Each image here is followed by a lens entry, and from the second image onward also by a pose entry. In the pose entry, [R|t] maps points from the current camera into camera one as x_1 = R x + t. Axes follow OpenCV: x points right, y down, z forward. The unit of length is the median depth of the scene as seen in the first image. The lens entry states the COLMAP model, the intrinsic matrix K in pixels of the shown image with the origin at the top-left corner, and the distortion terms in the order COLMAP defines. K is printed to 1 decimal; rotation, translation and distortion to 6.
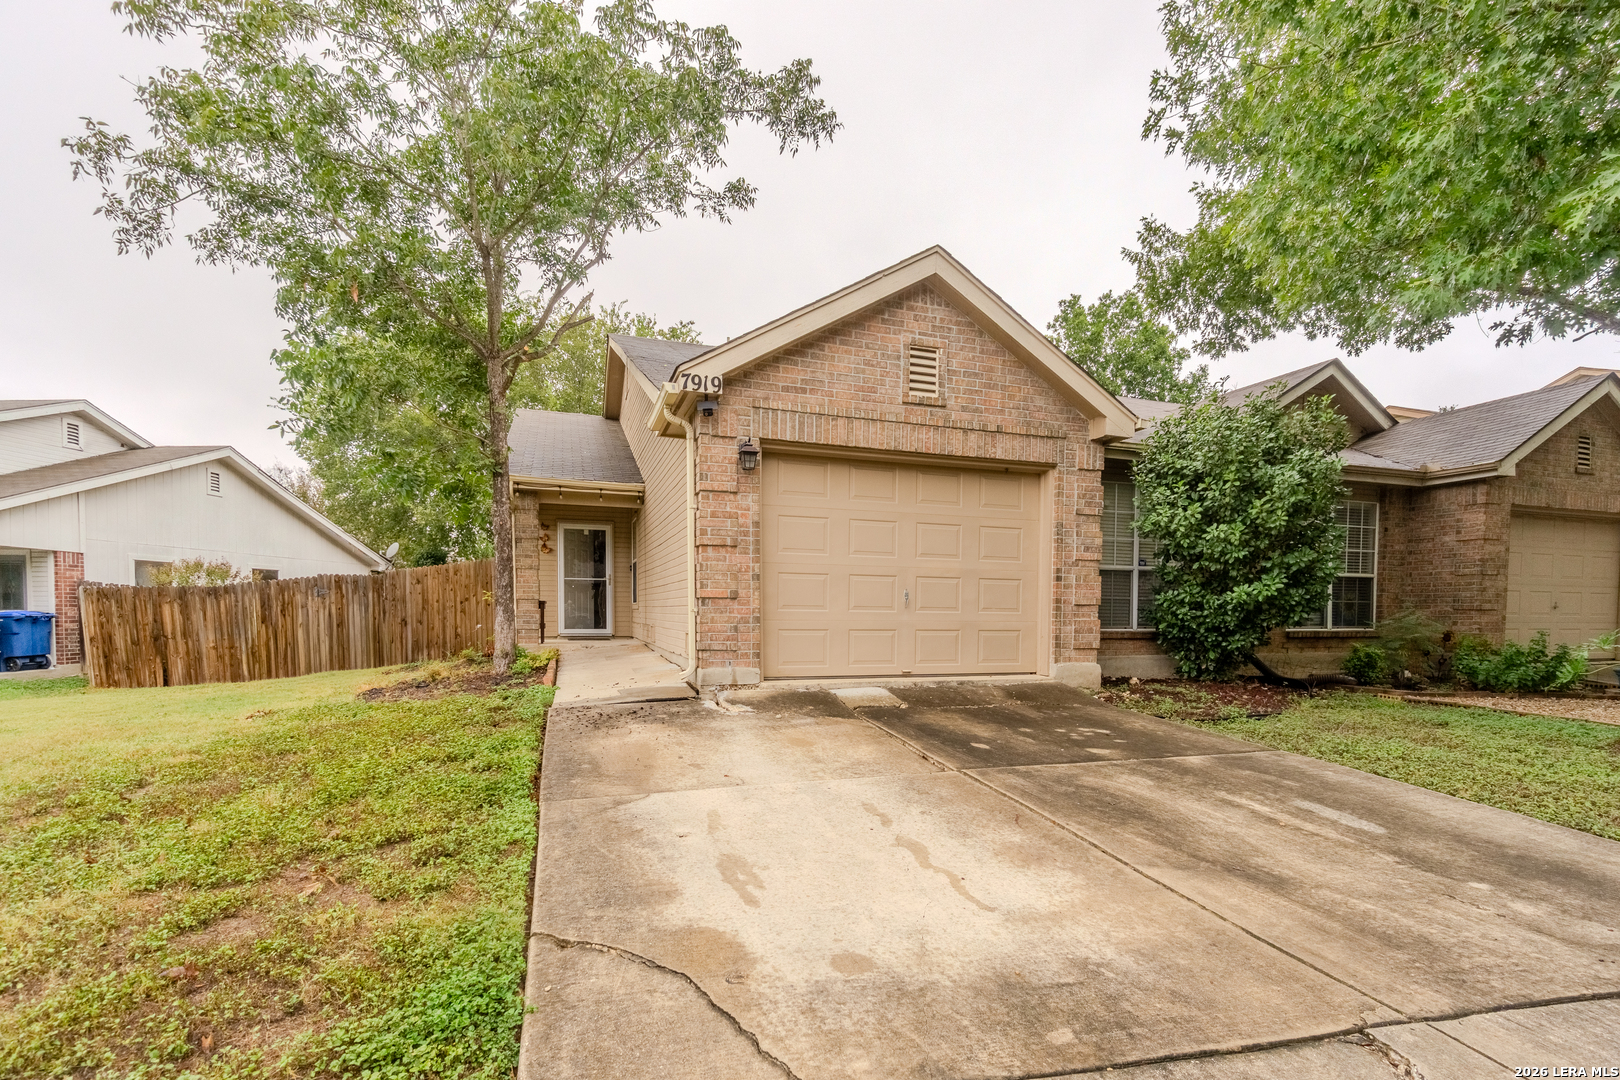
lens RADIAL K [[725.7, 0, 807.6], [0, 725.7, 631.6], [0, 0, 1]] dist [-0.000969, -0.000086]
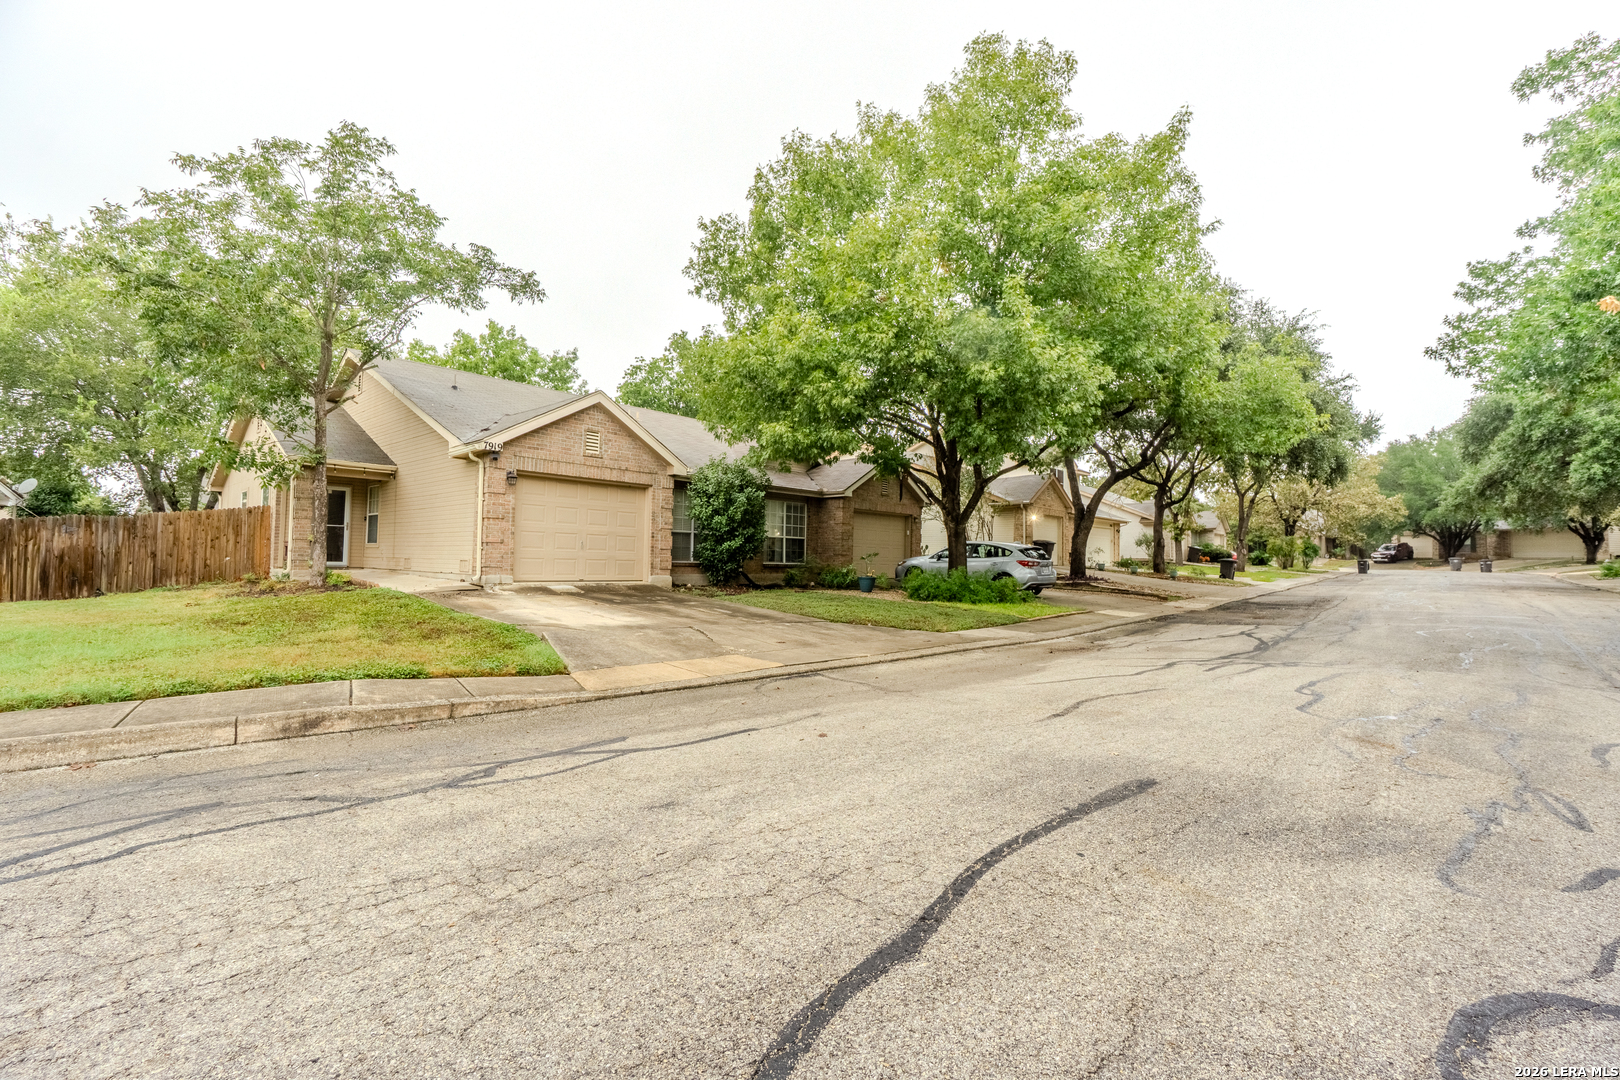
lens RADIAL K [[720.4, 0, 808.5], [0, 720.4, 533.4], [0, 0, 1]] dist [-0.002851, 0.000149]
pose [[0.875899, 0.028029, 0.481680, -0.282792], [0.002368, 0.998050, -0.062381, 0.051997], [-0.482489, 0.055780, 0.874124, -1.099878]]
